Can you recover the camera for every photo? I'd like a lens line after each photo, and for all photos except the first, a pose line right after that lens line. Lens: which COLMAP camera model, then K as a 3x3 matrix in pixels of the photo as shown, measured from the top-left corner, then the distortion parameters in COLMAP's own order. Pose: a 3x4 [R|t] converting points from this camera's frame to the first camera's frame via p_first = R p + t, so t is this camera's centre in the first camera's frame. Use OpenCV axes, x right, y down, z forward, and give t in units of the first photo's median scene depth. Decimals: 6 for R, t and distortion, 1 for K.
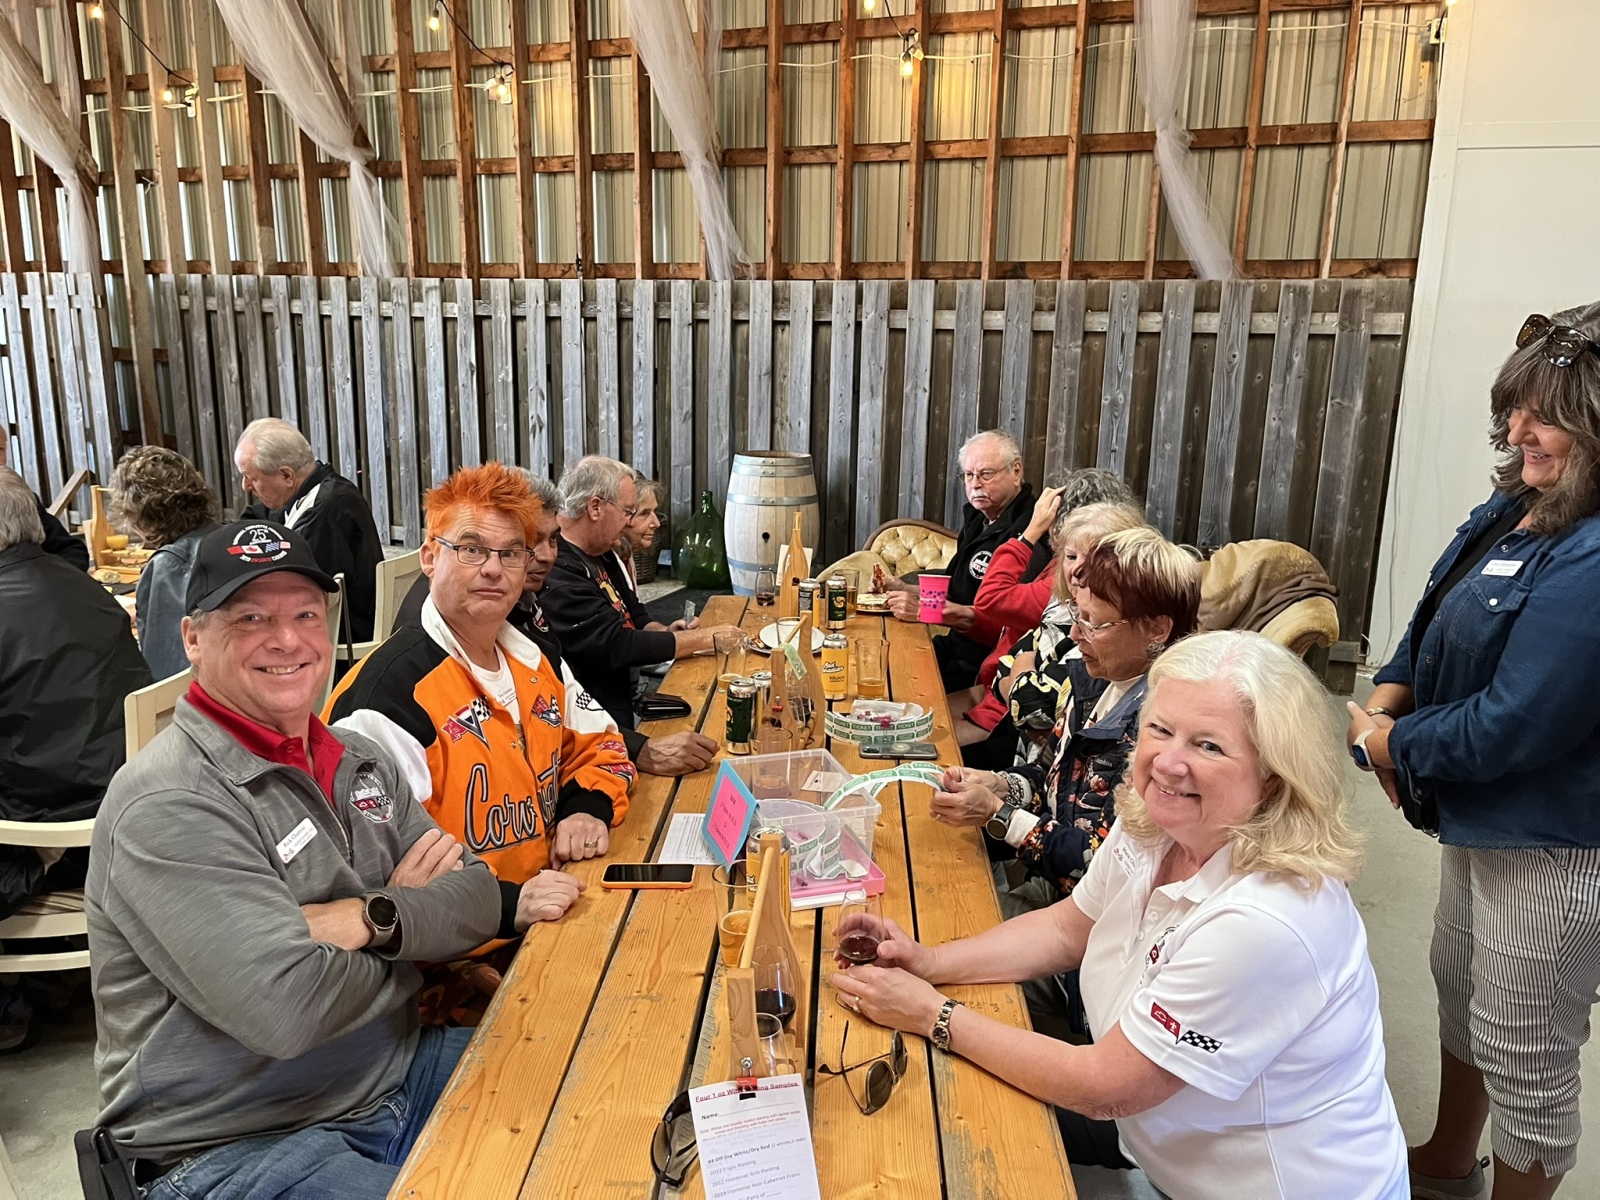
lens RADIAL K [[1354.4, 0, 790.6], [0, 1354.4, 587.1], [0, 0, 1]] dist [0.070169, -0.087728]
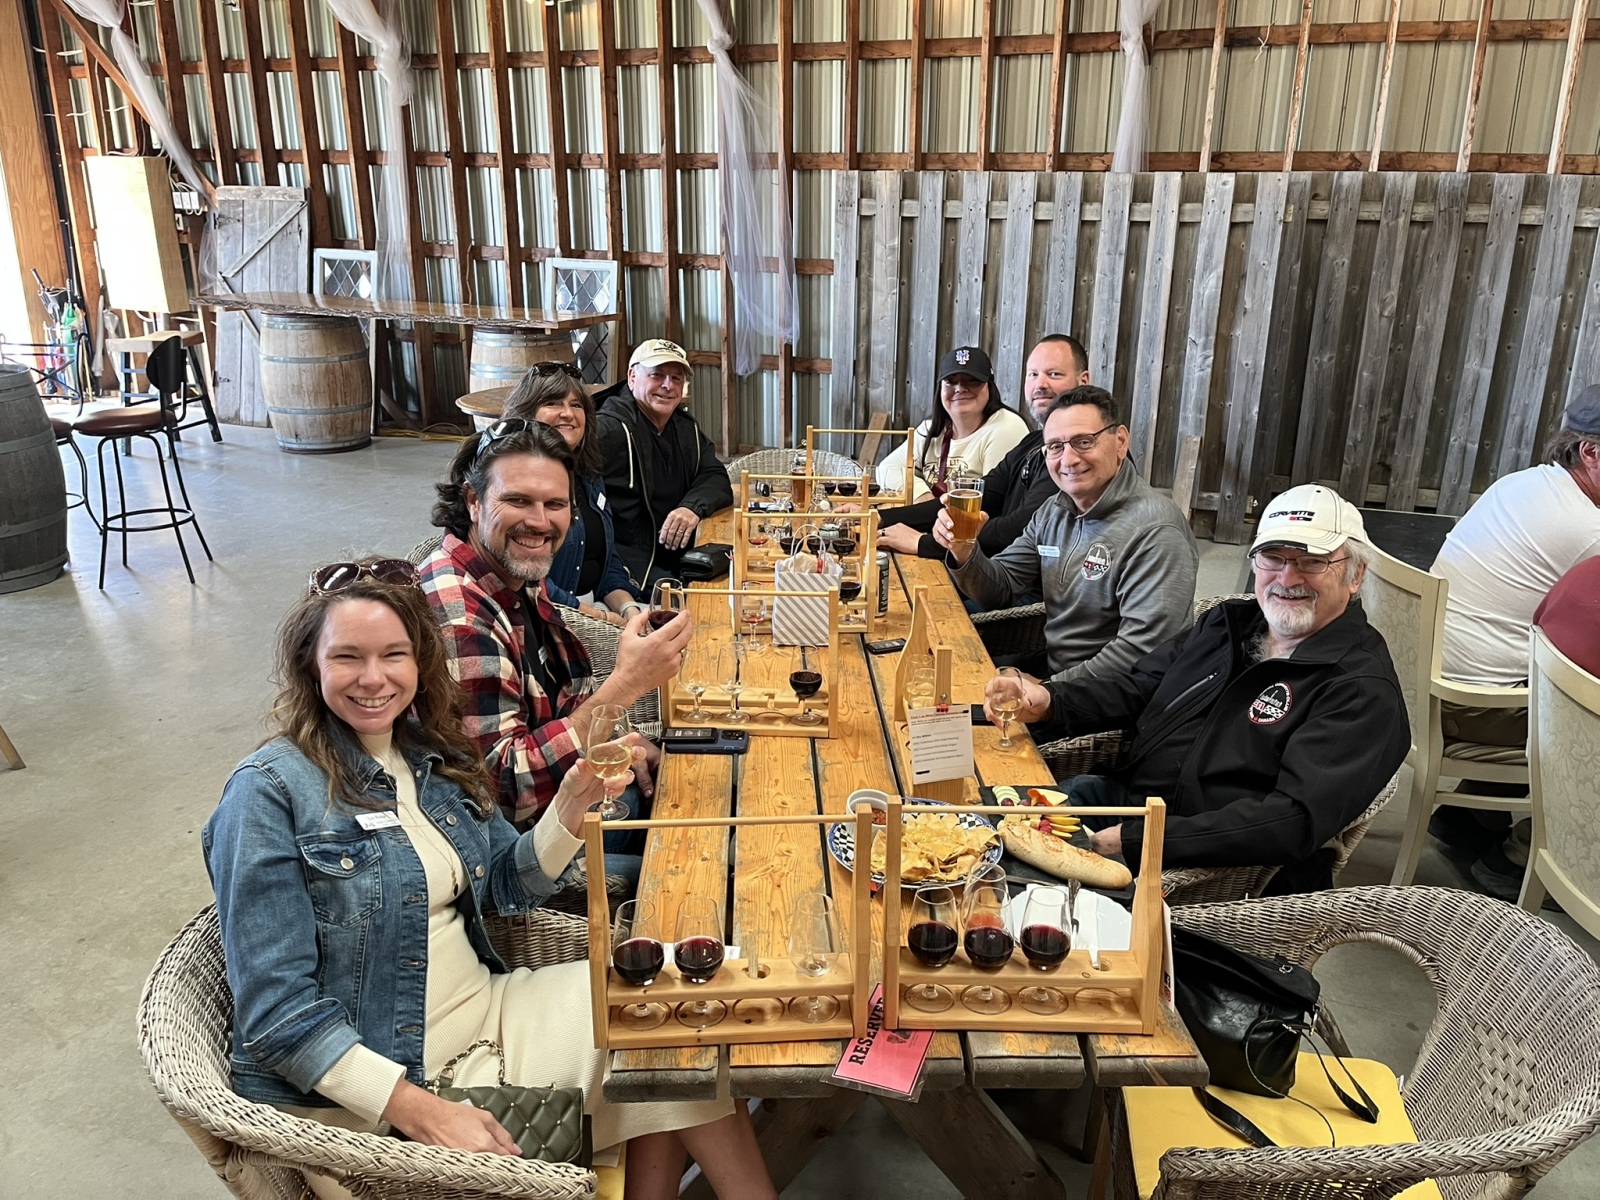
lens RADIAL K [[1199.8, 0, 785.6], [0, 1199.8, 555.3], [0, 0, 1]] dist [0.068868, -0.082735]
pose [[0.998367, -0.015174, 0.055070, -0.835116], [0.010398, 0.996242, 0.085990, -0.084459], [-0.056168, -0.085277, 0.994773, 0.359217]]
